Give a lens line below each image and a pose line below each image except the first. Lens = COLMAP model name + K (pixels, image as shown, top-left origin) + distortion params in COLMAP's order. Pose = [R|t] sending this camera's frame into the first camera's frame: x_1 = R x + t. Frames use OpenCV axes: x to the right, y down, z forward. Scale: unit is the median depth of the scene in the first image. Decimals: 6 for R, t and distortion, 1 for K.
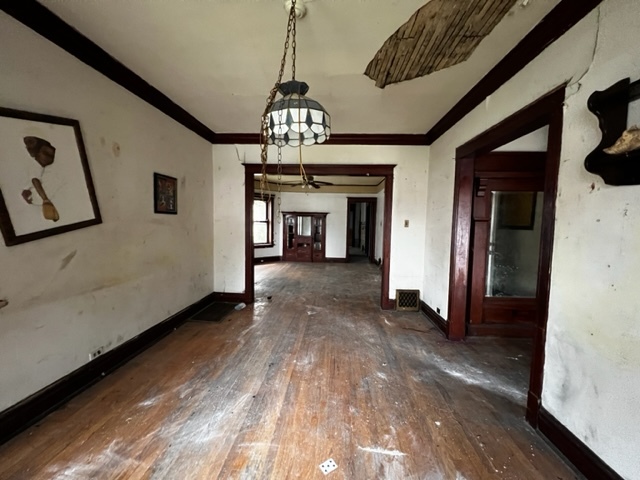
lens RADIAL K [[261.6, 0, 321.3], [0, 261.6, 241.6], [0, 0, 1]] dist [-0.044903, 0.000073]
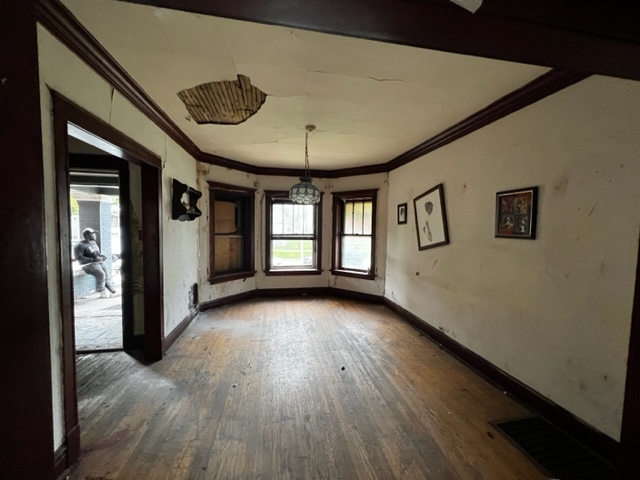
lens RADIAL K [[261.6, 0, 321.3], [0, 261.6, 241.6], [0, 0, 1]] dist [-0.044903, 0.000073]
pose [[-0.972766, -0.023725, -0.230572, 0.175804], [-0.051677, 0.991909, 0.115957, -0.208052], [0.225956, 0.124714, -0.966121, 2.113372]]
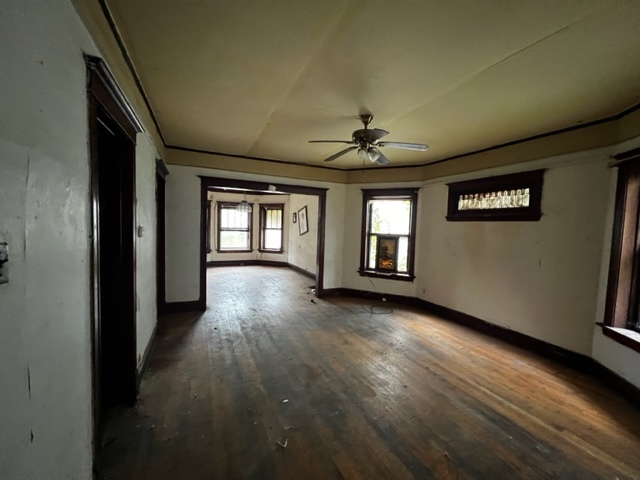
lens RADIAL K [[261.6, 0, 321.3], [0, 261.6, 241.6], [0, 0, 1]] dist [-0.044903, 0.000073]
pose [[-0.884100, -0.021083, -0.466822, 0.574133], [-0.082720, 0.990266, 0.111936, -0.332793], [0.459918, 0.137578, -0.877239, 3.907559]]
